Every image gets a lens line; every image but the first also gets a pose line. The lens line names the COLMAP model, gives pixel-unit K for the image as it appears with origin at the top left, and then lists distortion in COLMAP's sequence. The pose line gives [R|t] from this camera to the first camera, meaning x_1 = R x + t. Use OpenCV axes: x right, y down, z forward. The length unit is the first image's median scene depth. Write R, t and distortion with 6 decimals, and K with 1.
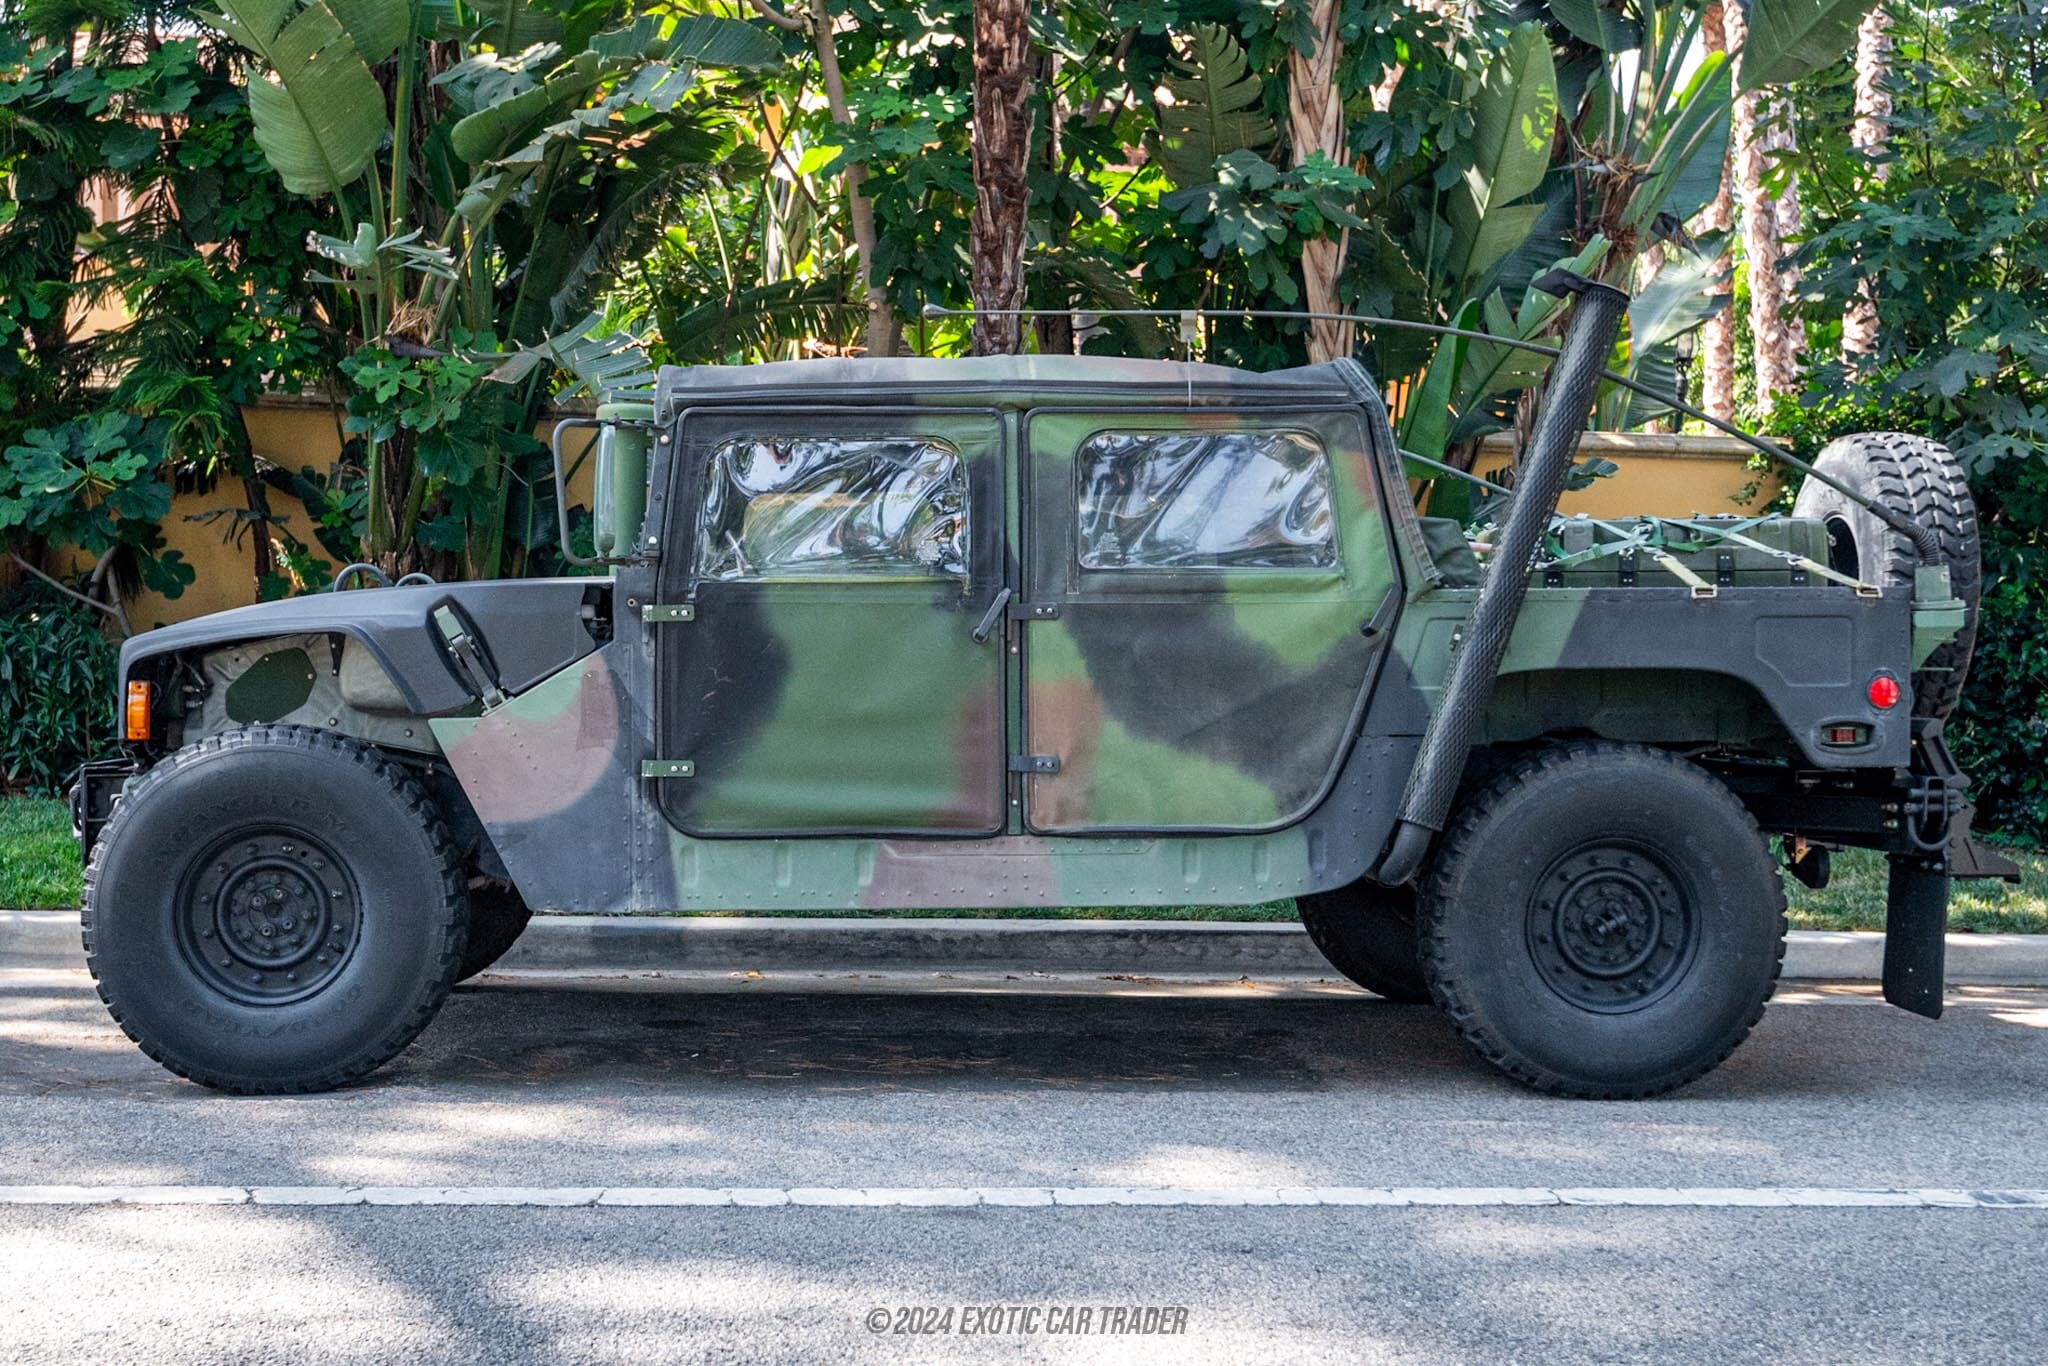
lens RADIAL K [[2303.4, 0, 1024.0], [0, 2303.4, 683.0], [0, 0, 1]] dist [-0.010584, -0.014662]
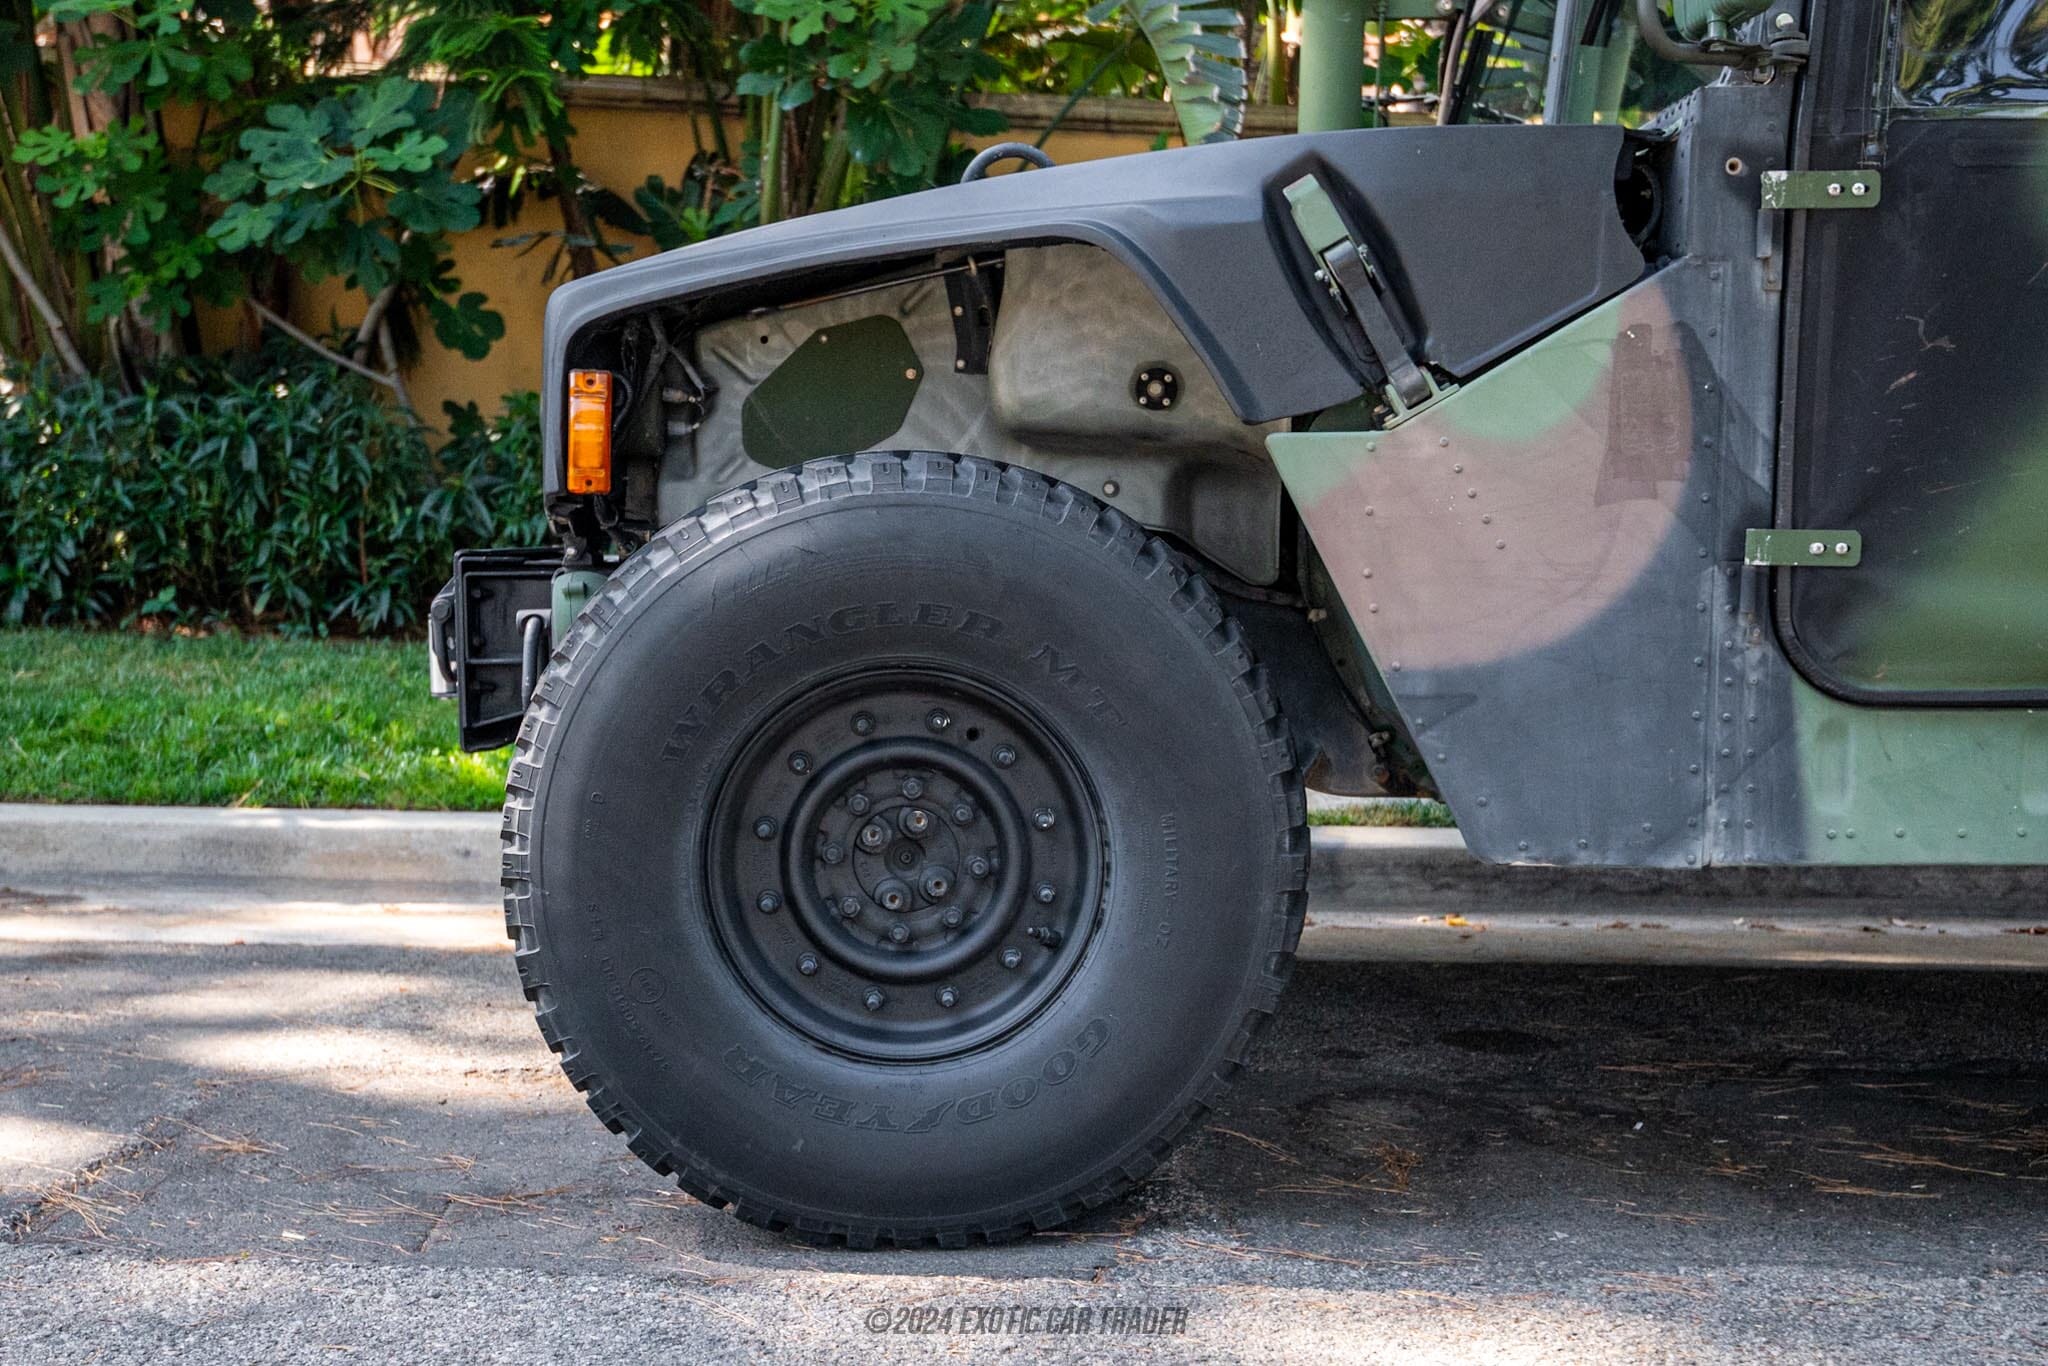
lens RADIAL K [[2166.0, 0, 1023.3], [0, 2166.0, 727.8], [0, 0, 1]] dist [0.003118, -0.000902]
pose [[0.998494, 0.007184, -0.054388, -0.192978], [-0.002810, 0.996786, 0.080066, 0.026543], [0.054789, -0.079792, 0.995305, 0.393500]]
